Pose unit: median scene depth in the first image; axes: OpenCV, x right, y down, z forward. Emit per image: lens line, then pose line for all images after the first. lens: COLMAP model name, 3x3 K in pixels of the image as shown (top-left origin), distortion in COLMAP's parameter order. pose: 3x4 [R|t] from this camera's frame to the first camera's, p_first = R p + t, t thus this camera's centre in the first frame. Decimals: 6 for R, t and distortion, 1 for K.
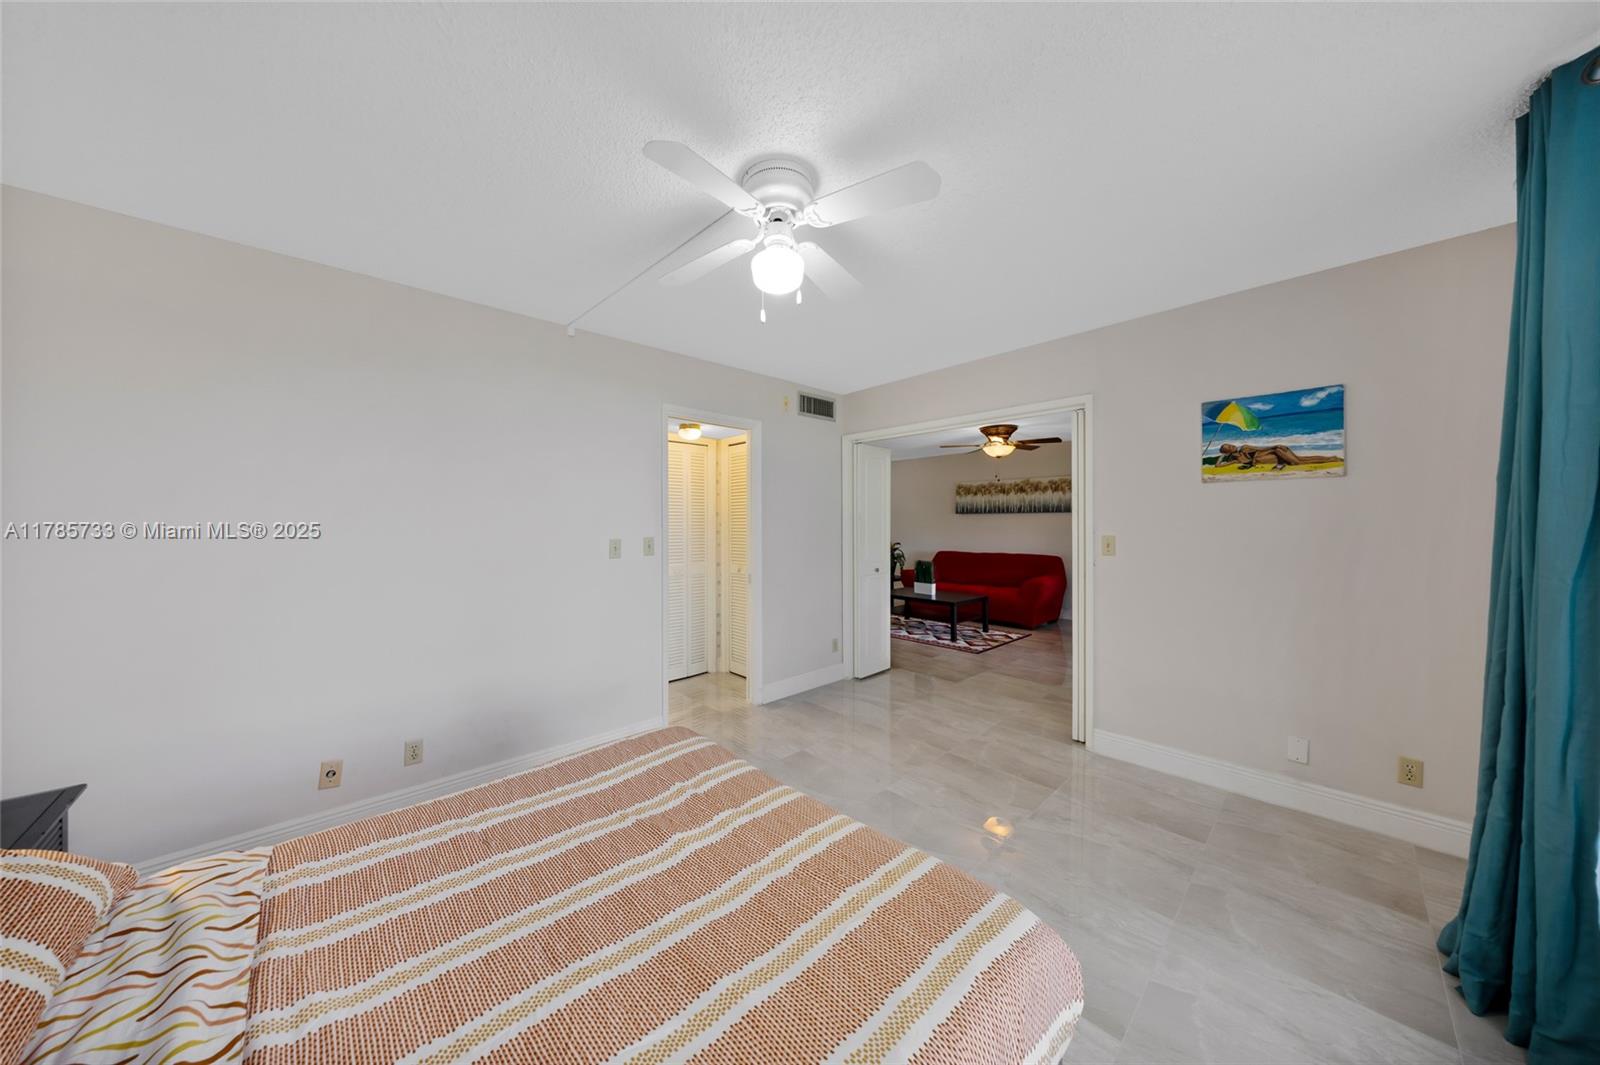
lens RADIAL K [[505.1, 0, 794.4], [0, 505.1, 527.7], [0, 0, 1]] dist [-0.001809, -0.000062]
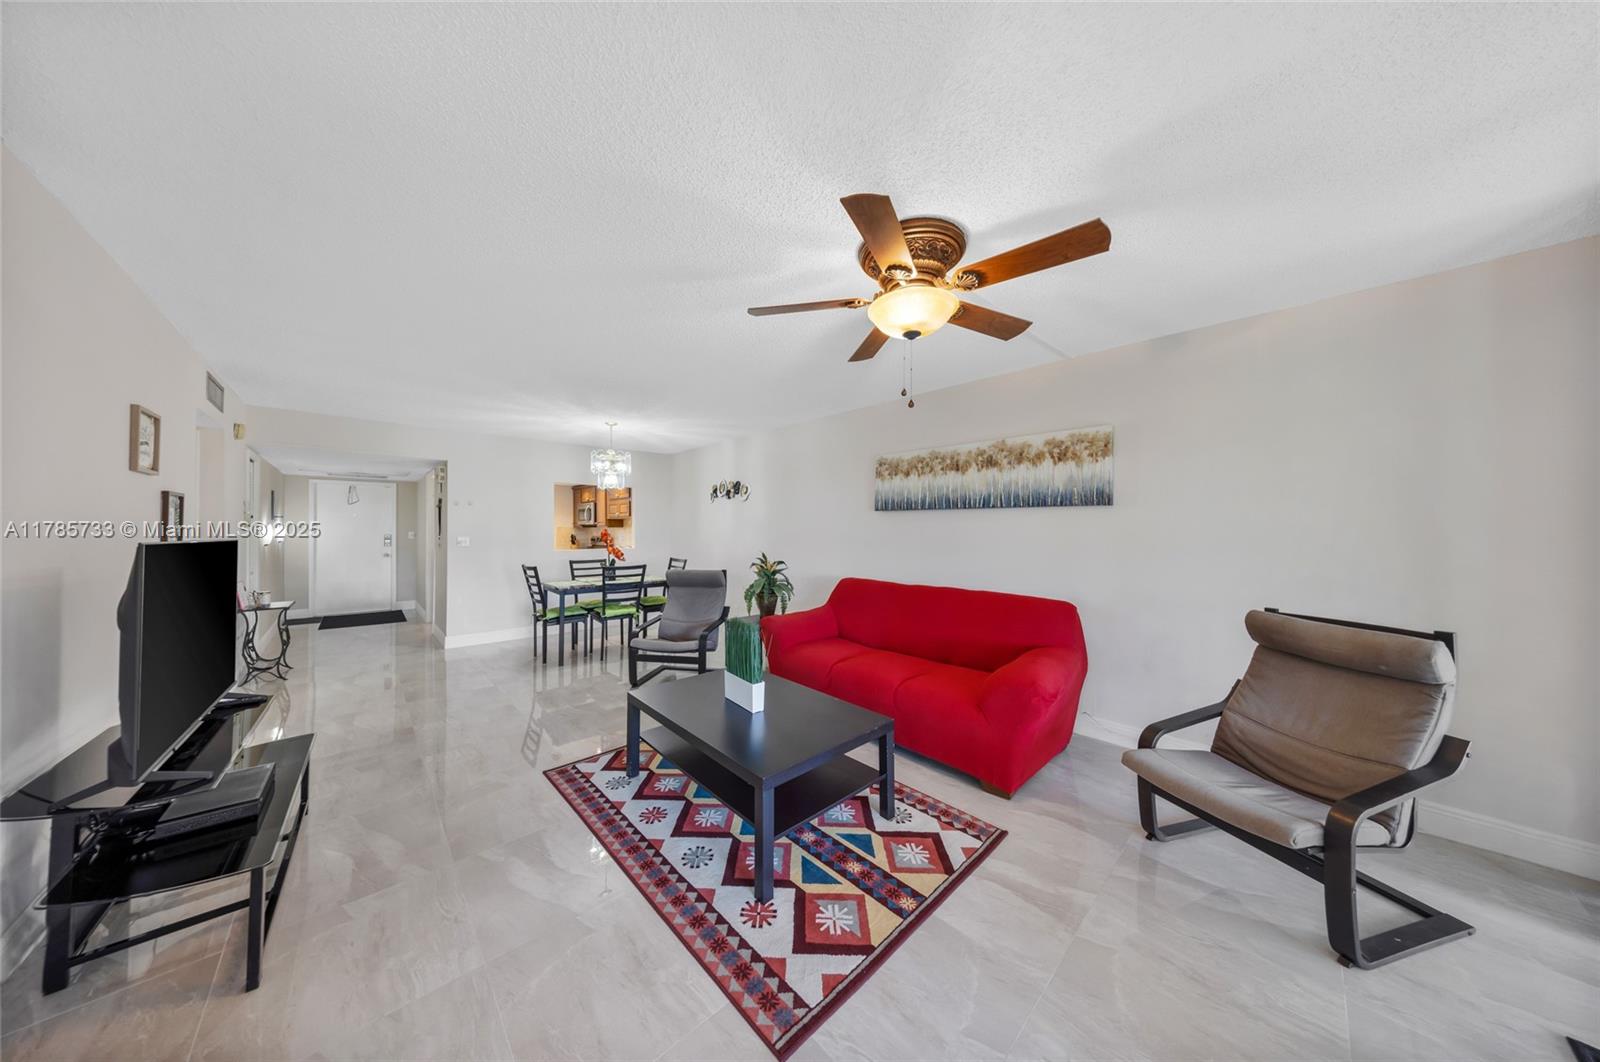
lens RADIAL K [[472.7, 0, 800.3], [0, 472.7, 524.0], [0, 0, 1]] dist [-0.007729, -0.000195]
pose [[0.999855, 0.007894, 0.015063, 0.254549], [-0.007582, 0.999758, -0.020648, -0.002858], [-0.015223, 0.020530, 0.999673, 0.535905]]
